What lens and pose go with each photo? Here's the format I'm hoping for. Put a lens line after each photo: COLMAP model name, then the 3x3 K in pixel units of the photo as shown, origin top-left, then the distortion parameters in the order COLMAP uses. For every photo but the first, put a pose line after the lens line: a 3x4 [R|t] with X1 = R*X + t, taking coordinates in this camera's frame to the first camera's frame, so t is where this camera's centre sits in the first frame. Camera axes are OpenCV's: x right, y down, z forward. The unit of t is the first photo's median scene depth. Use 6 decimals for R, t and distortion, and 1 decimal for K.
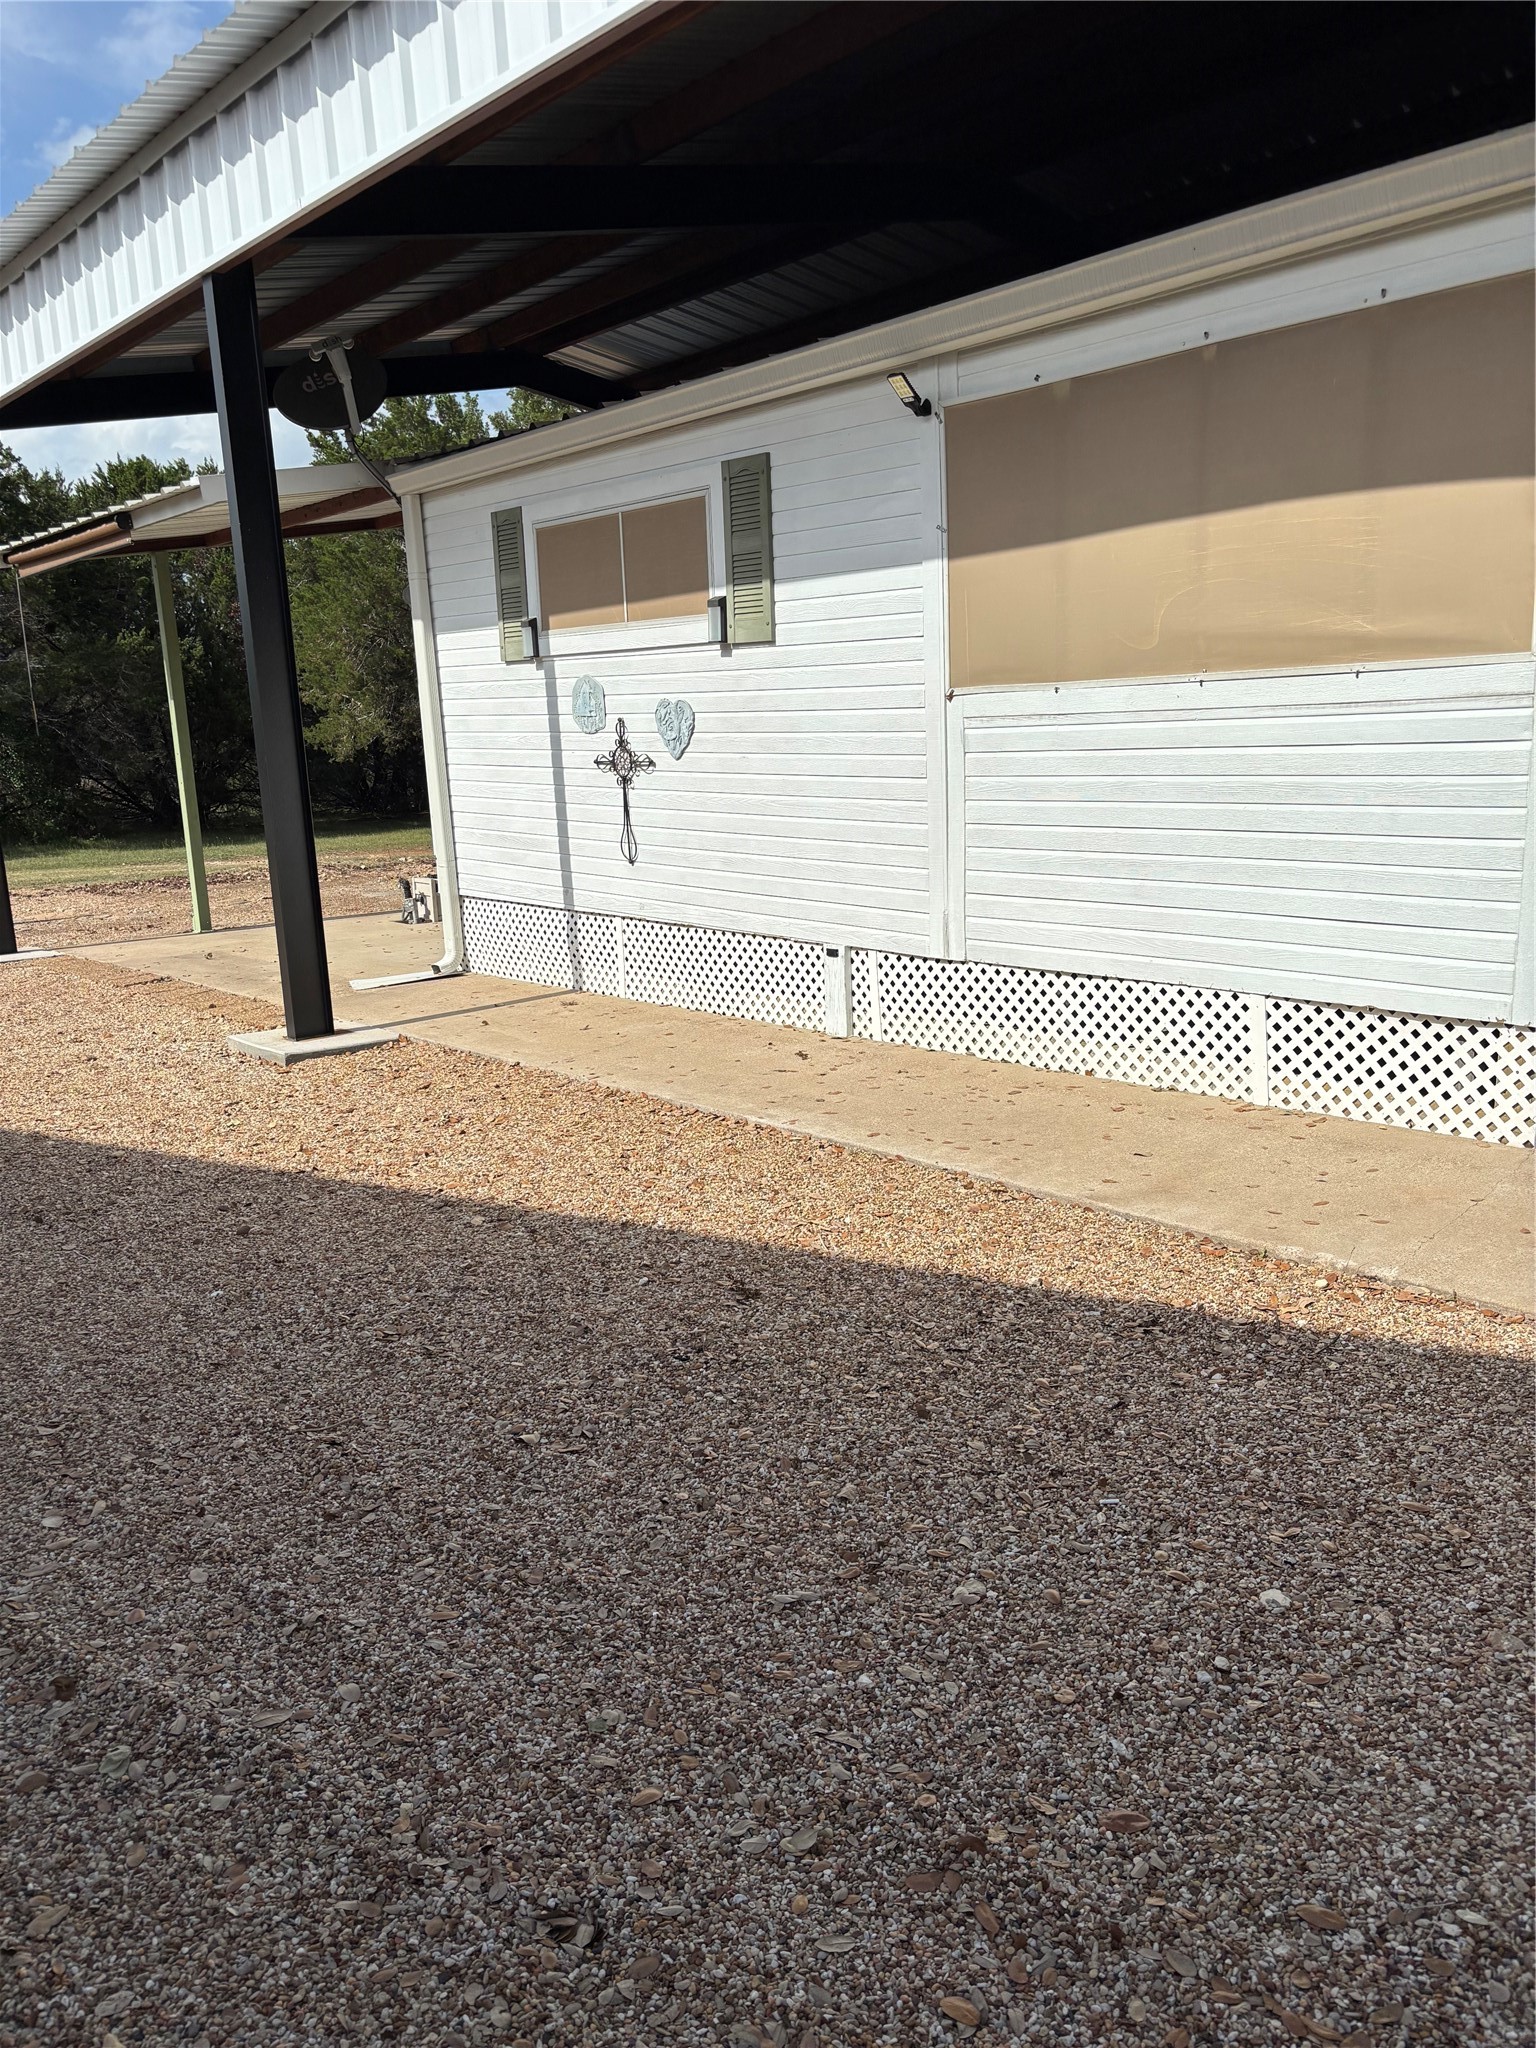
lens RADIAL K [[1578.9, 0, 769.0], [0, 1578.9, 1032.7], [0, 0, 1]] dist [0.040387, -0.040635]
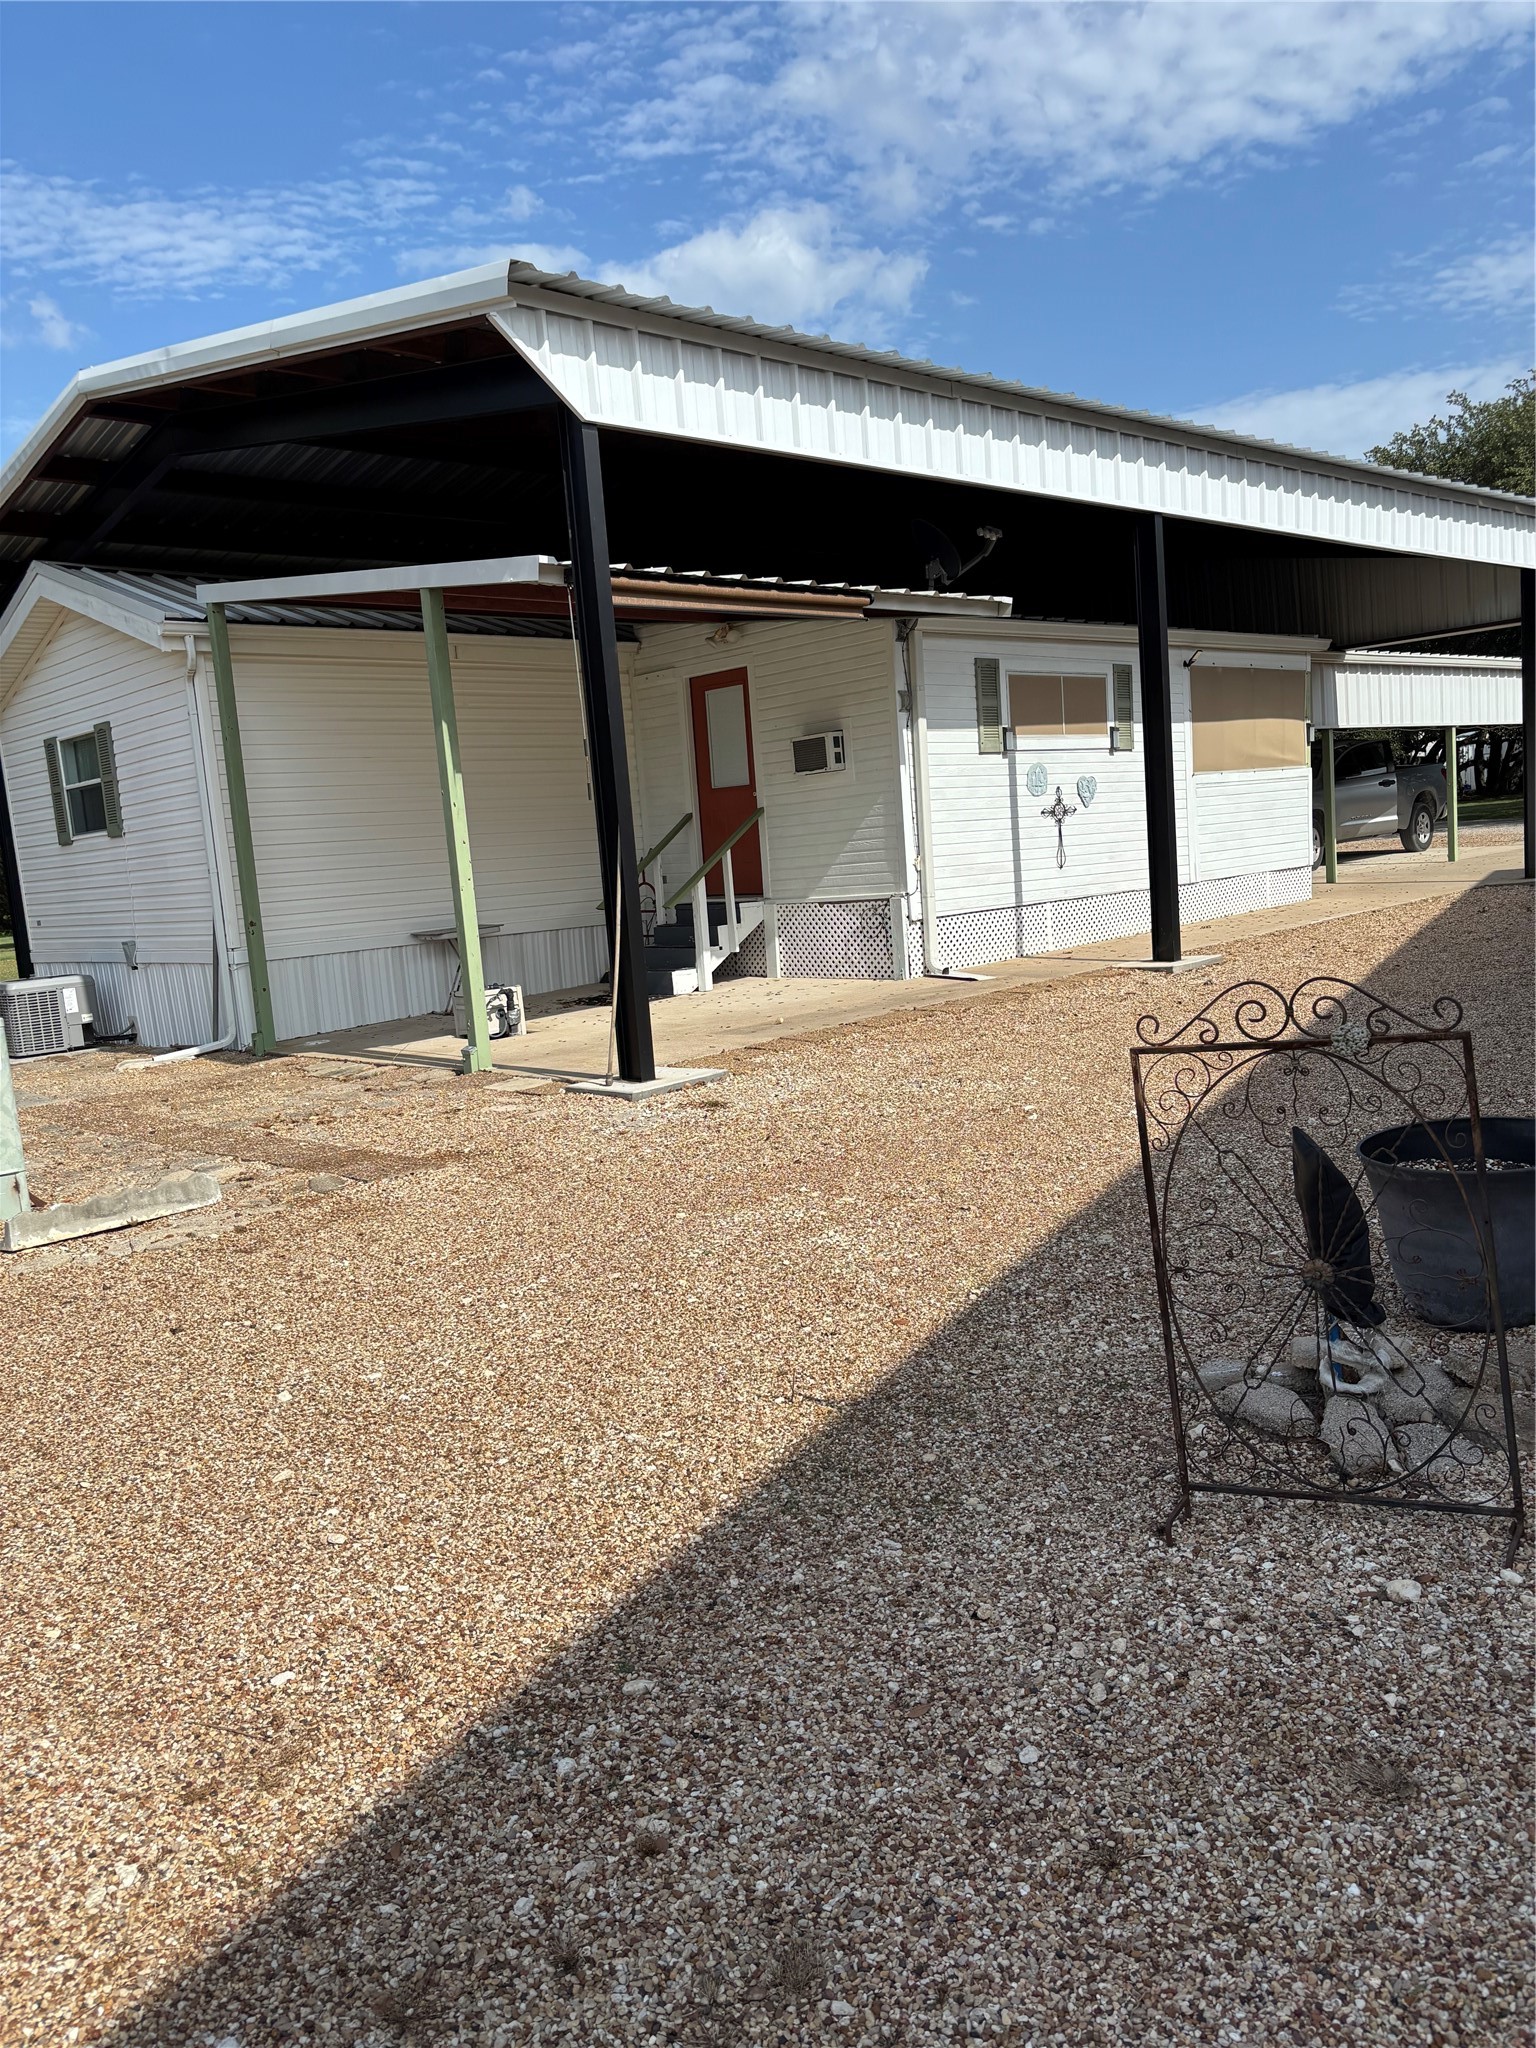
lens RADIAL K [[1578.9, 0, 753.8], [0, 1578.9, 1054.7], [0, 0, 1]] dist [0.040387, -0.040635]
pose [[-0.069279, -0.105804, 0.991971, -1.811628], [0.262521, 0.957379, 0.120449, -0.207152], [-0.962436, 0.268757, -0.038550, 1.429584]]
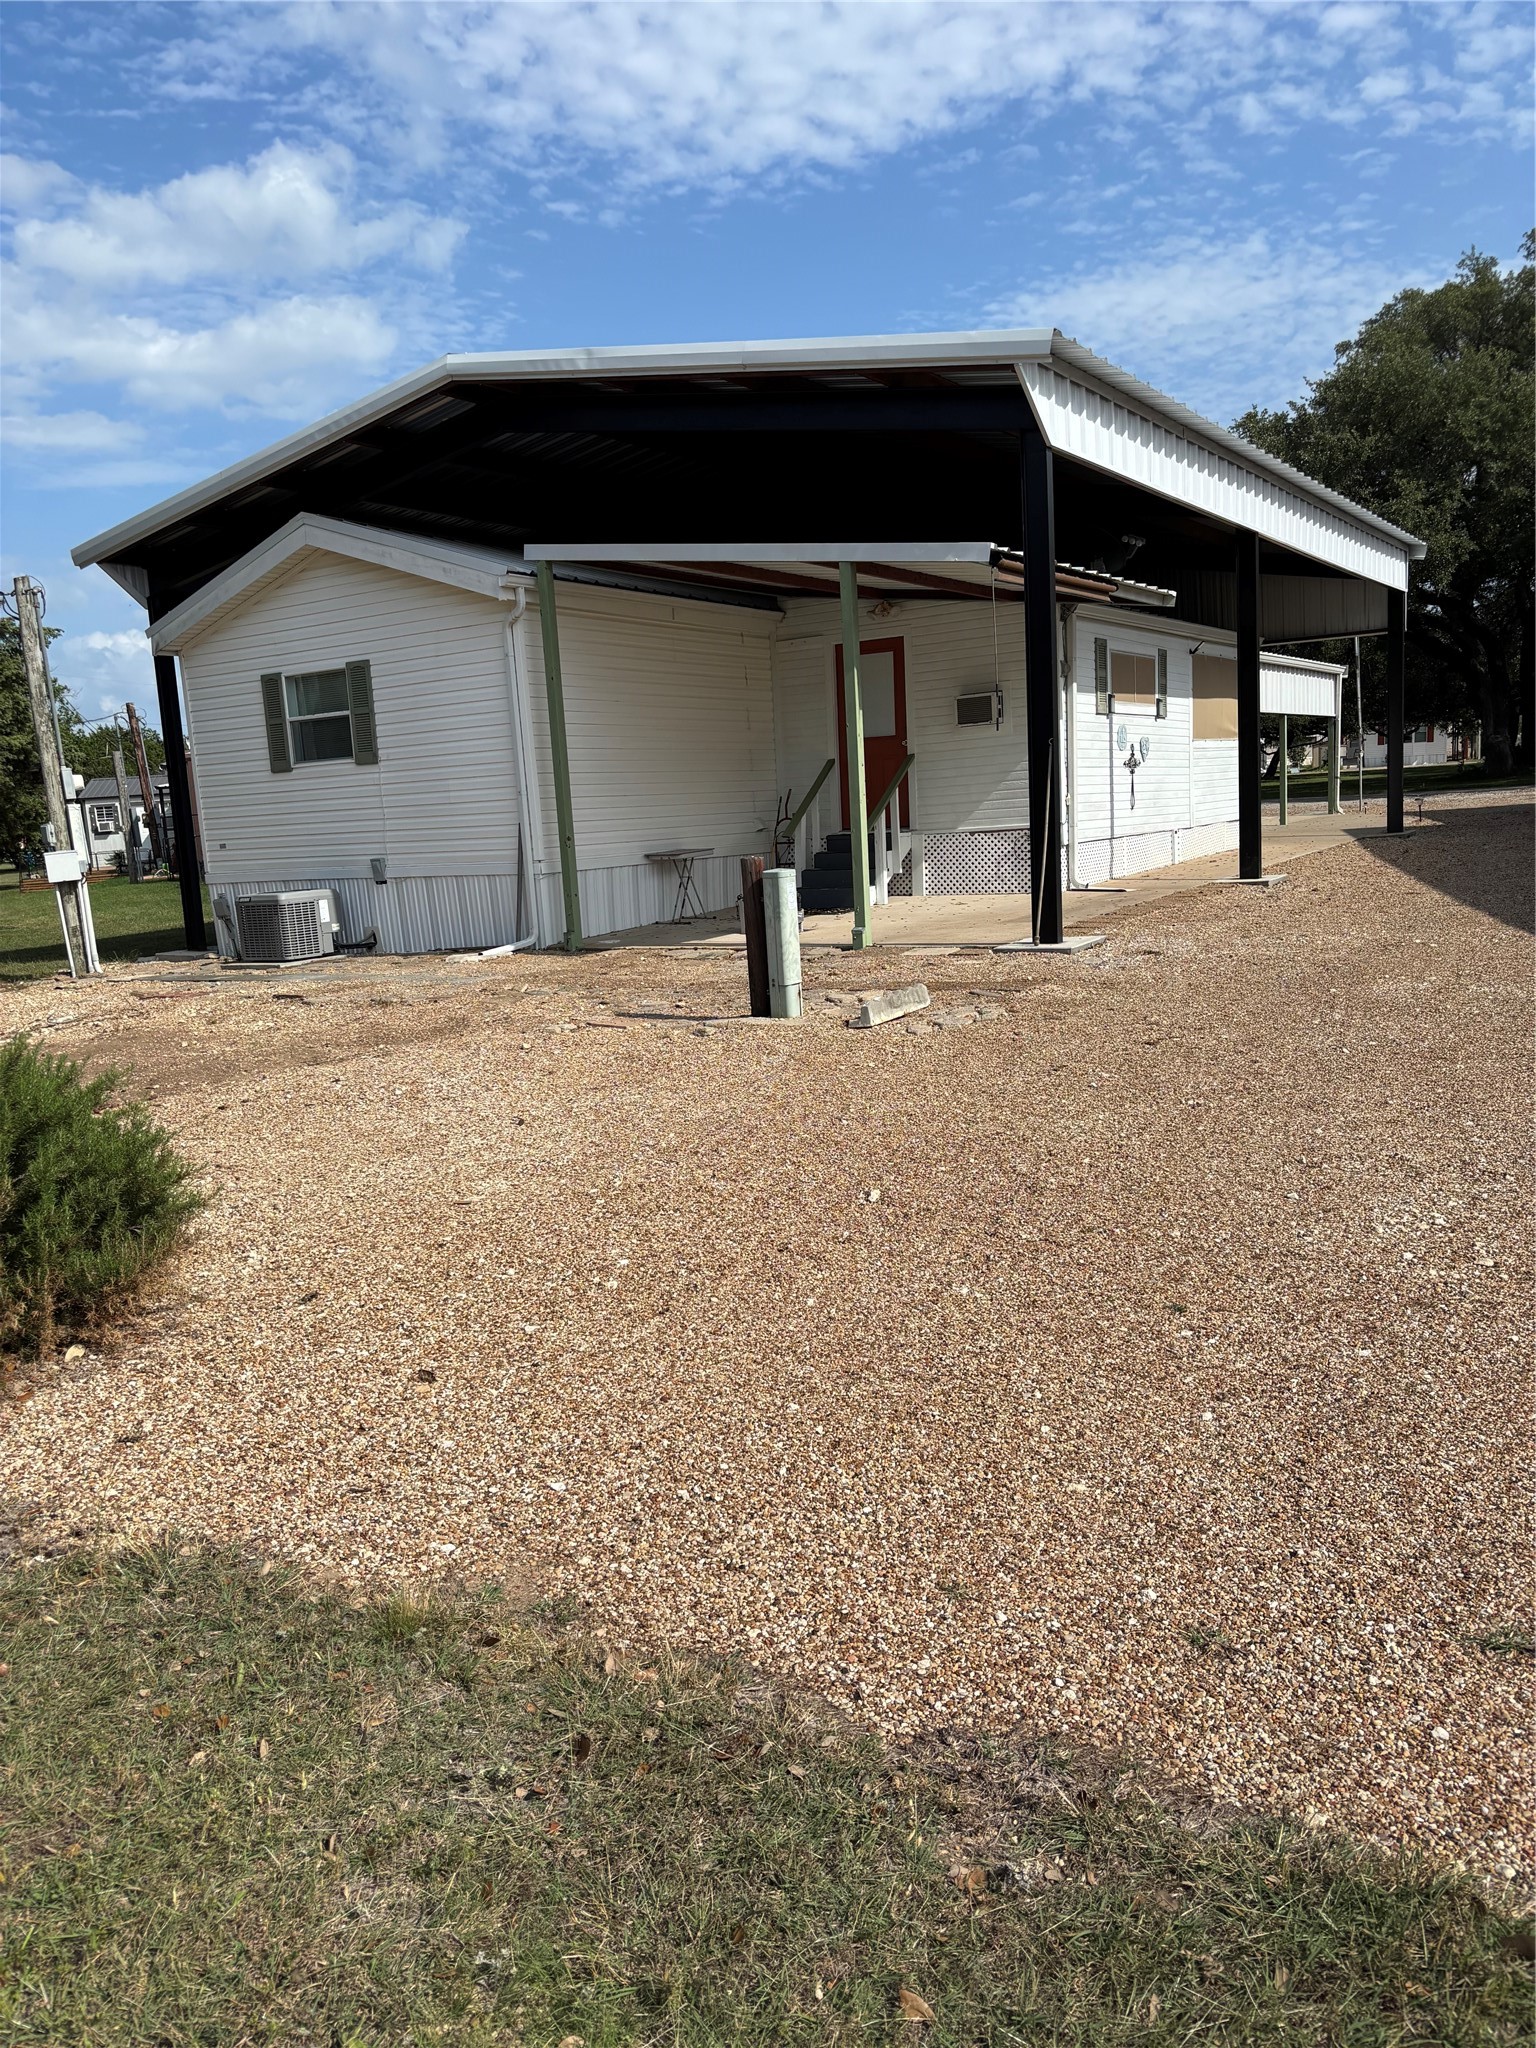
lens RADIAL K [[1578.9, 0, 777.3], [0, 1578.9, 1028.0], [0, 0, 1]] dist [0.040387, -0.040635]
pose [[-0.316309, -0.094414, 0.943946, -2.016827], [0.240614, 0.954512, 0.176099, -0.319264], [-0.917635, 0.282829, -0.279204, 2.124081]]
